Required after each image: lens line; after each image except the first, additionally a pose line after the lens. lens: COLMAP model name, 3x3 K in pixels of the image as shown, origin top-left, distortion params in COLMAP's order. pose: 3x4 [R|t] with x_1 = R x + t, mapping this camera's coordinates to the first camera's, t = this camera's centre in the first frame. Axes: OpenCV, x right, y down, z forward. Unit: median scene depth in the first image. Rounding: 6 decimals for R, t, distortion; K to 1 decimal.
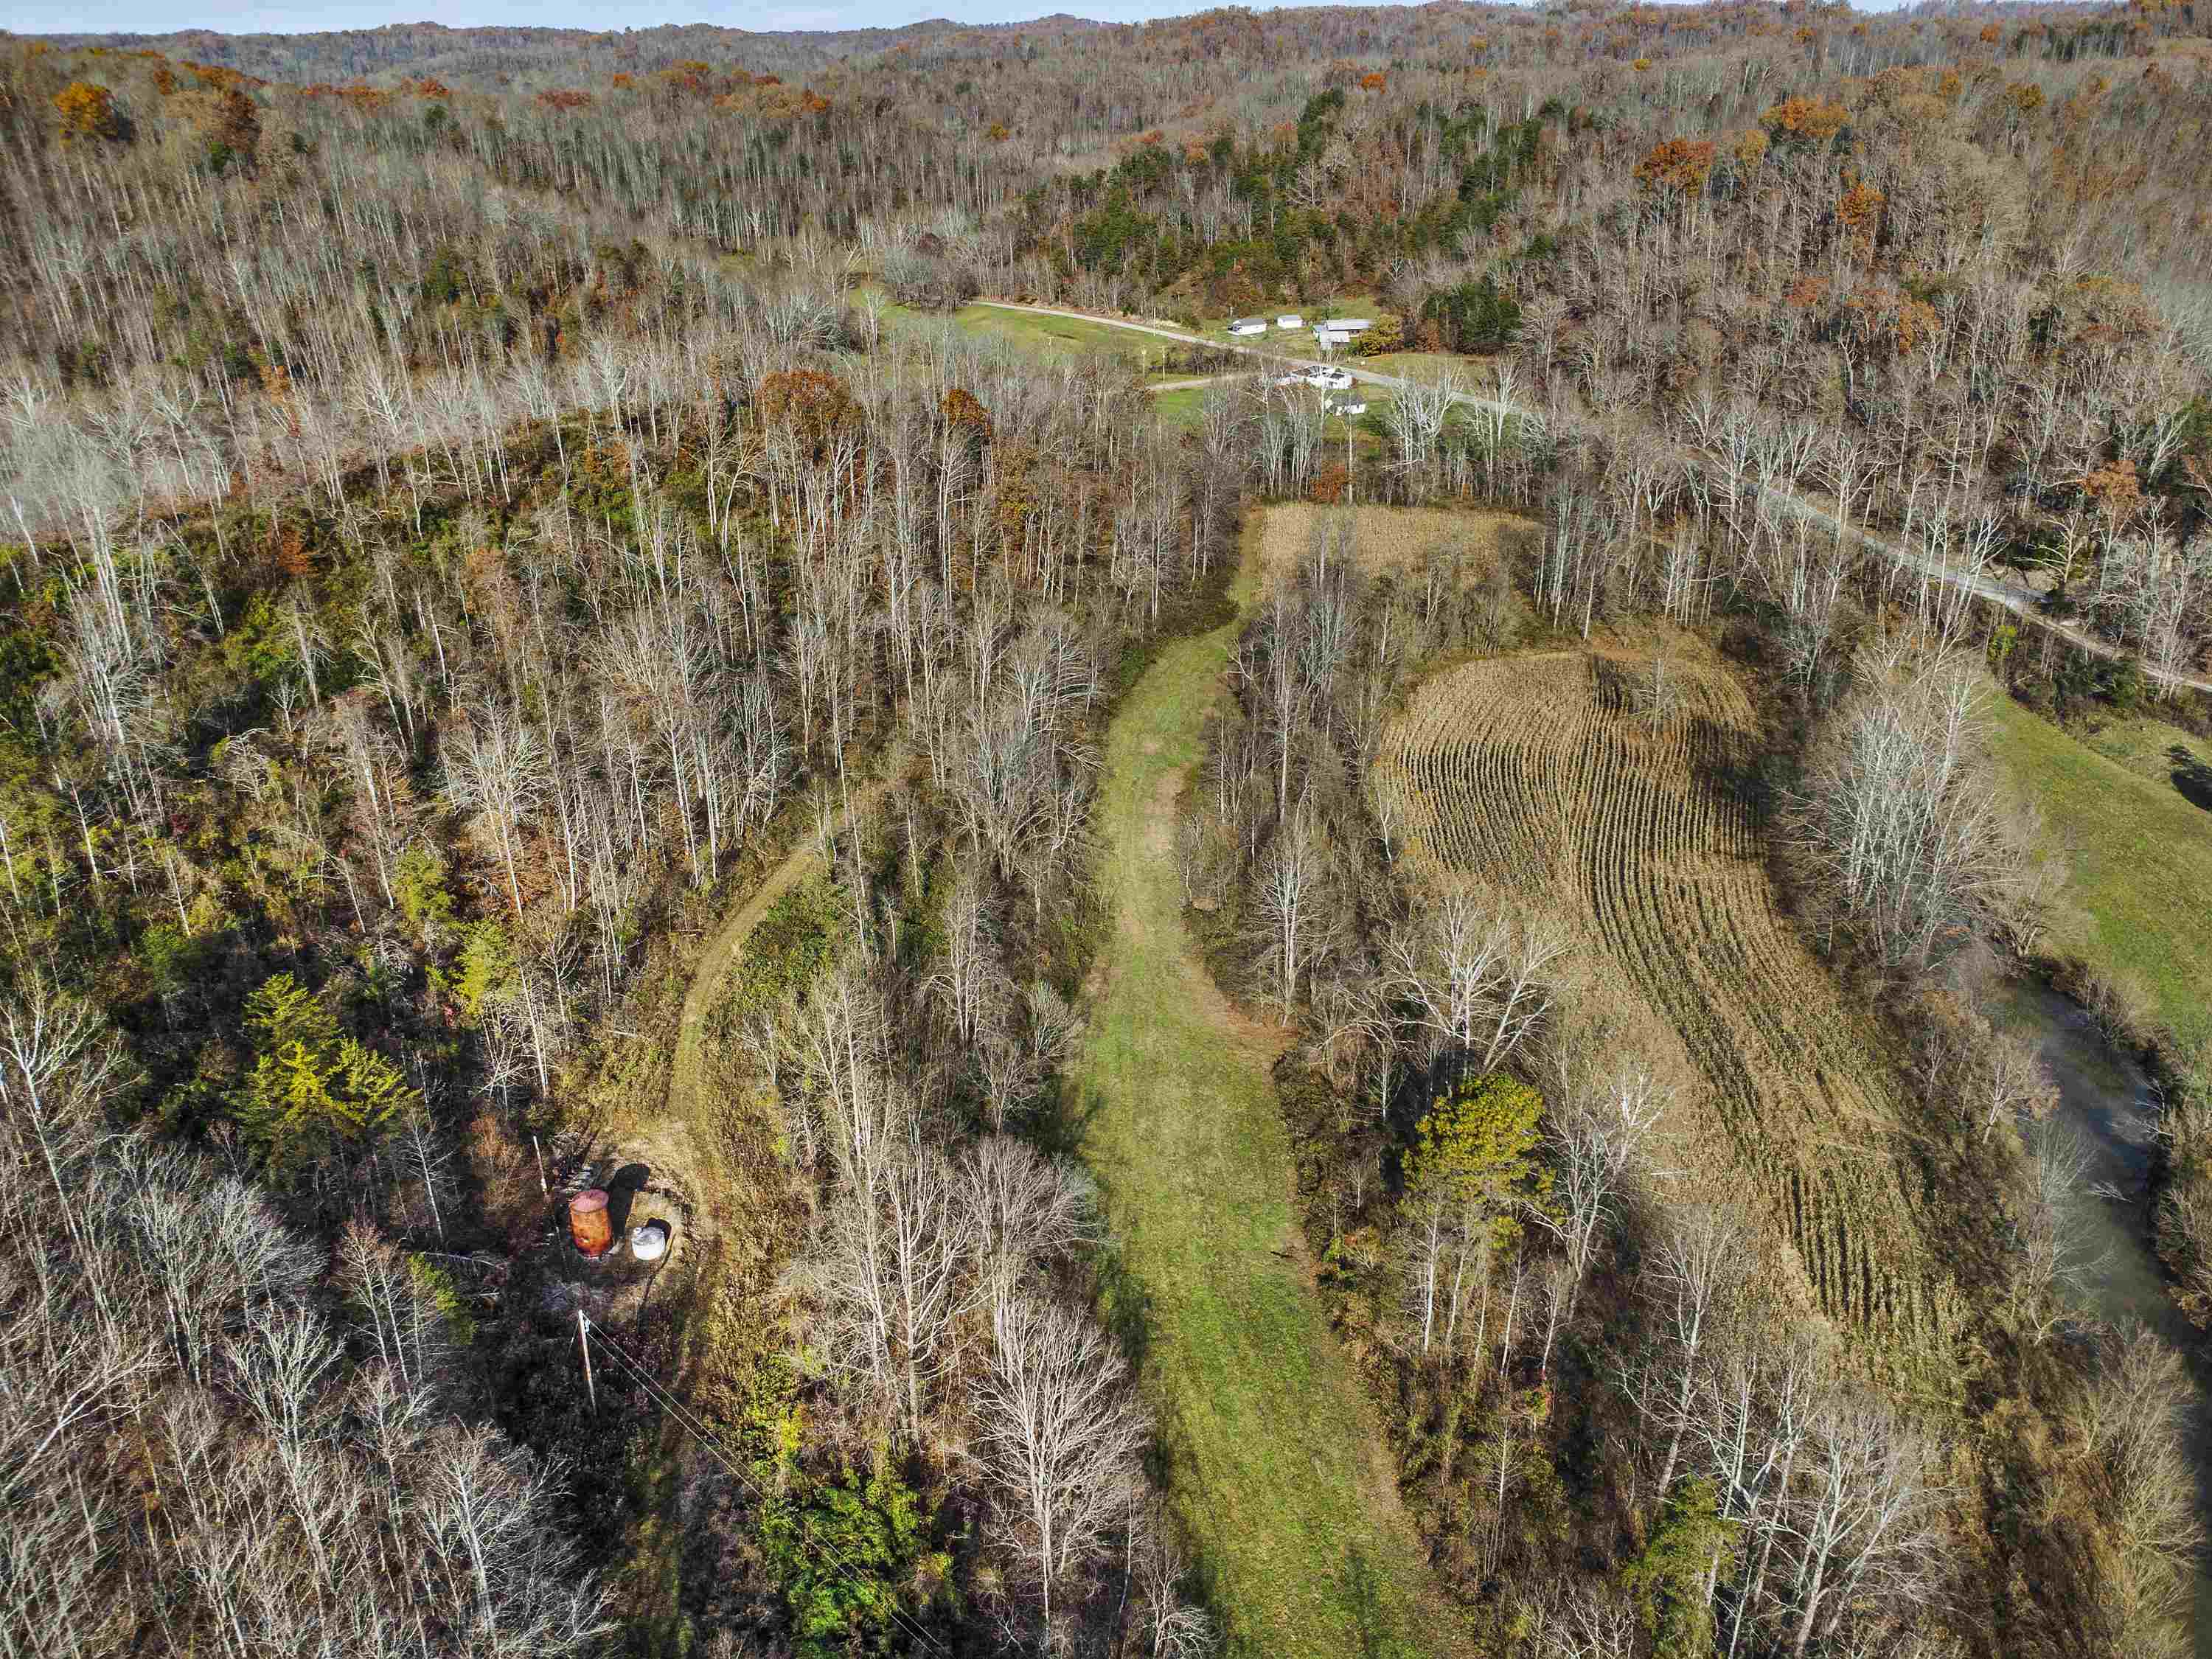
lens RADIAL K [[1609.6, 0, 1108.3], [0, 1609.6, 833.6], [0, 0, 1]] dist [0.013650, -0.016888]
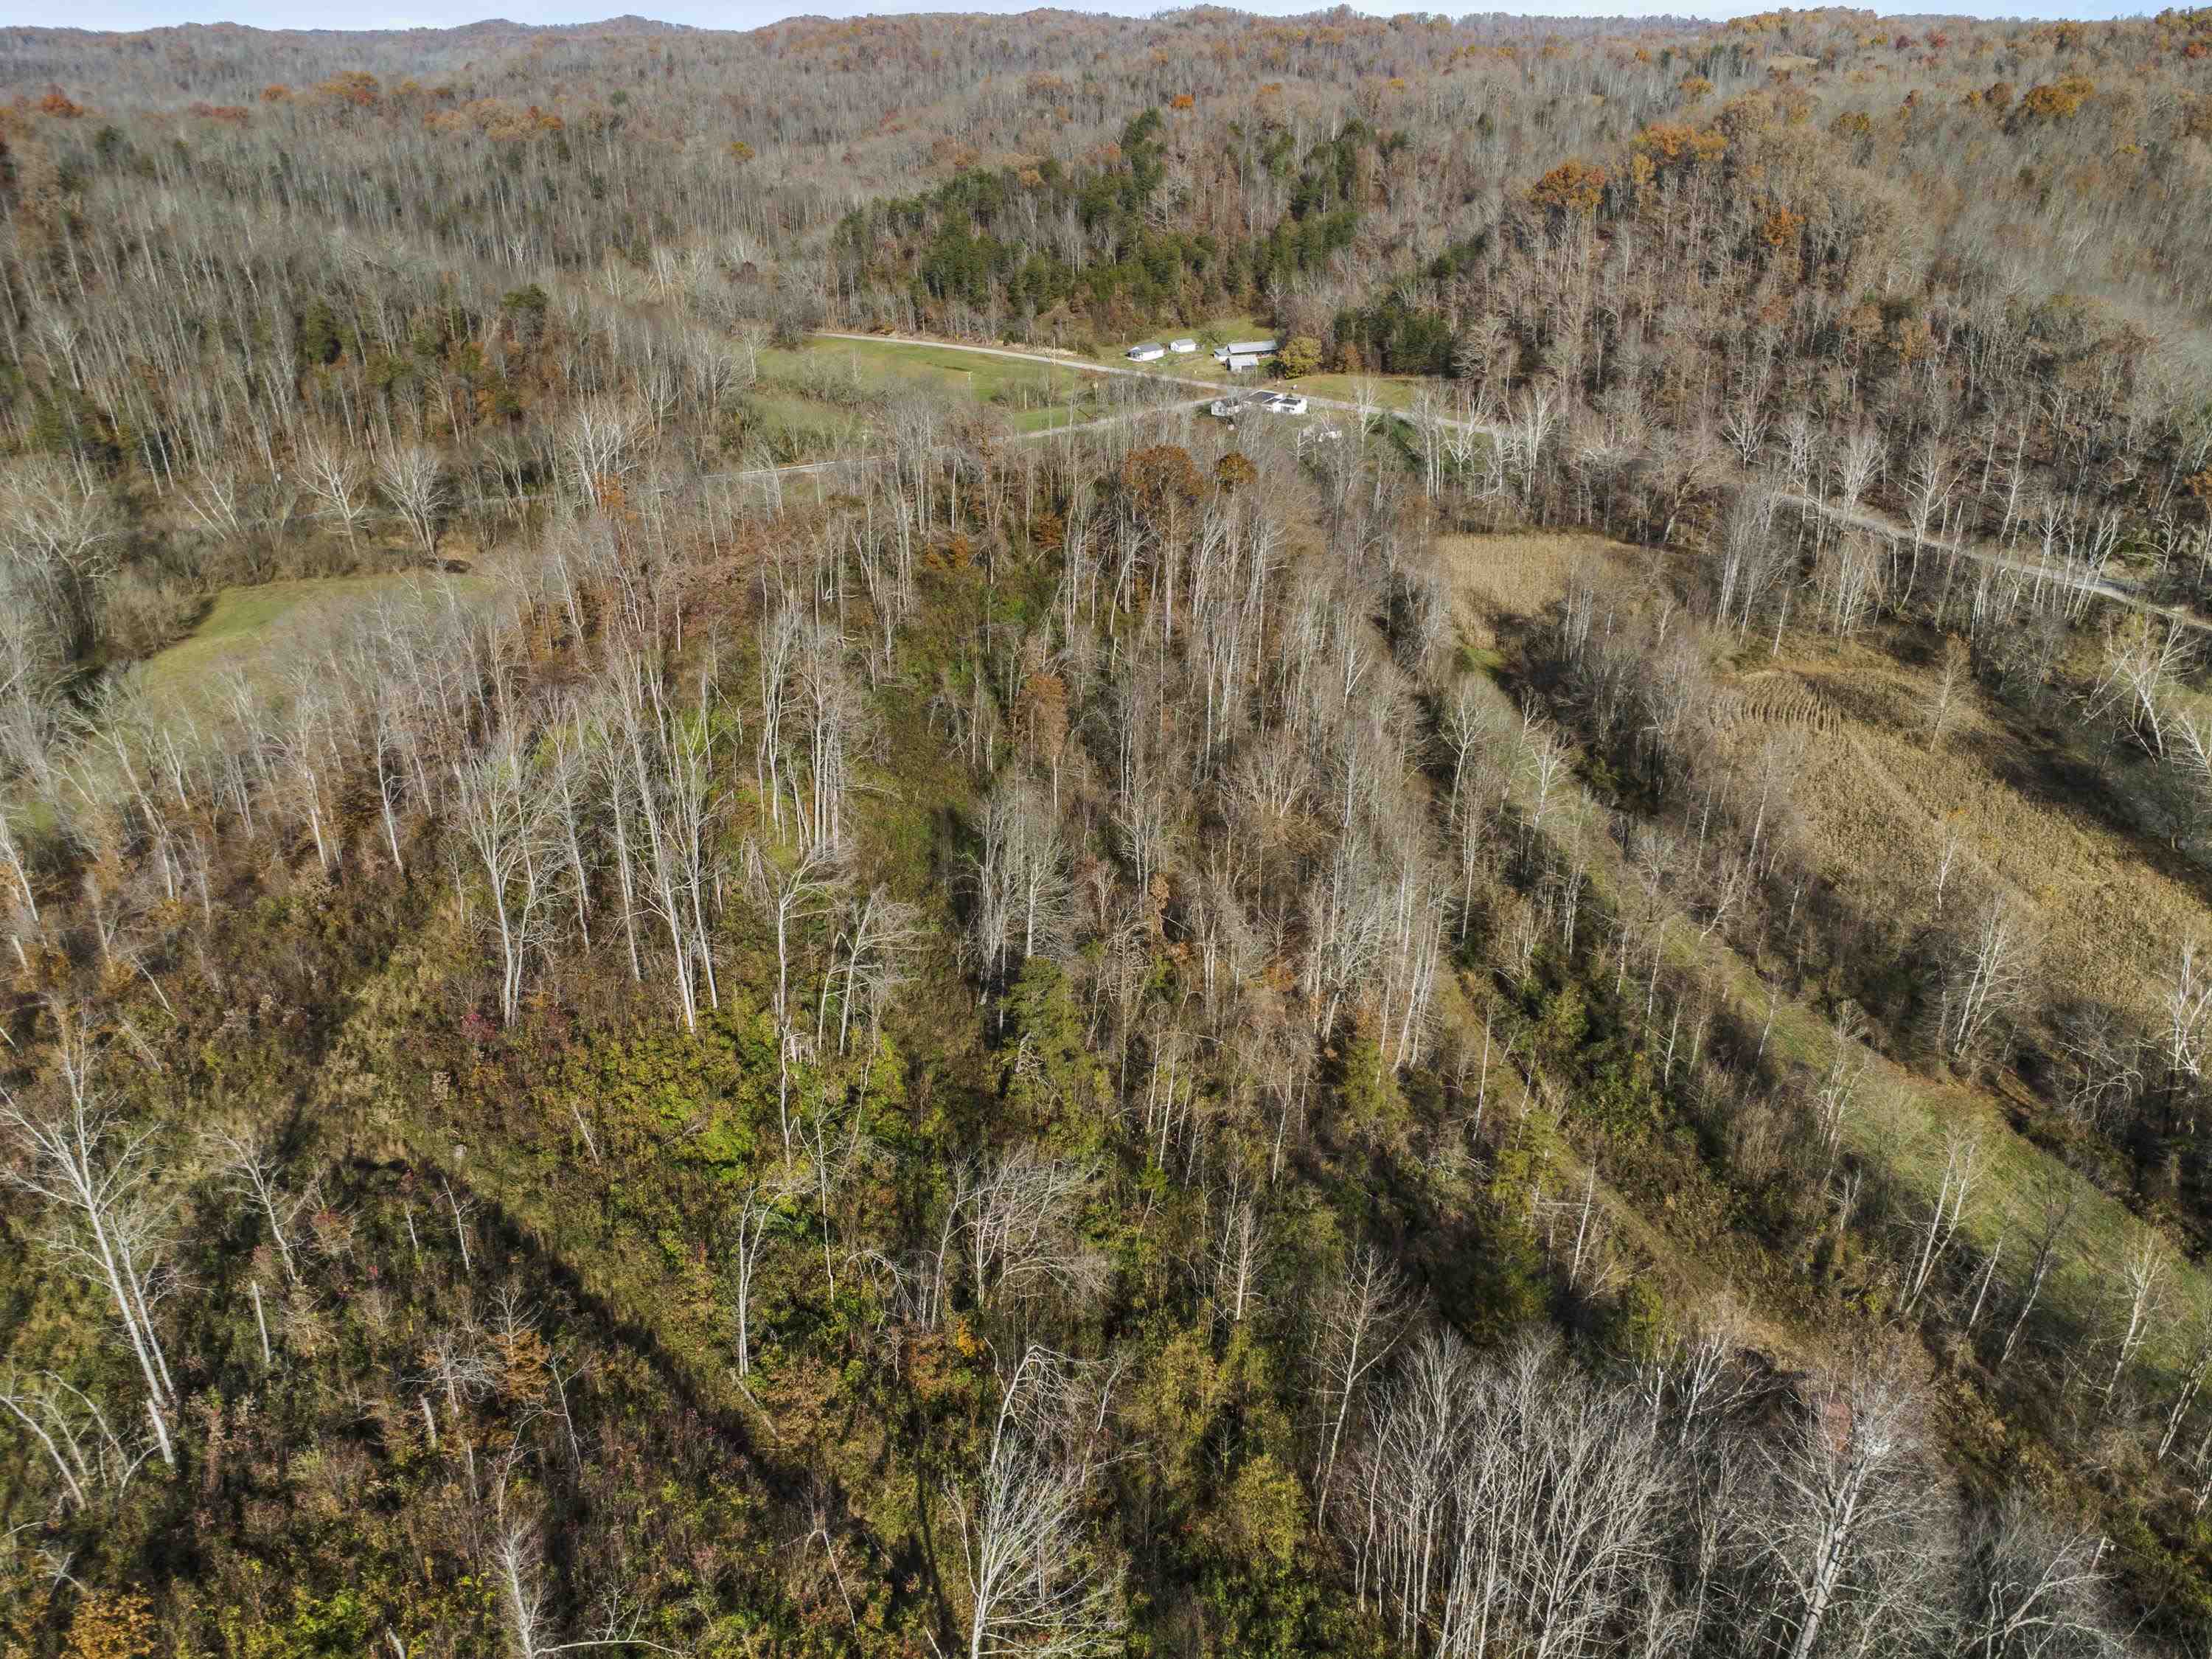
lens RADIAL K [[1609.6, 0, 1105.2], [0, 1609.6, 821.0], [0, 0, 1]] dist [0.013650, -0.016888]
pose [[0.968017, -0.104185, 0.228229, -0.183060], [0.105789, 0.994375, 0.005228, -0.031422], [-0.227489, 0.019084, 0.973594, 0.036778]]
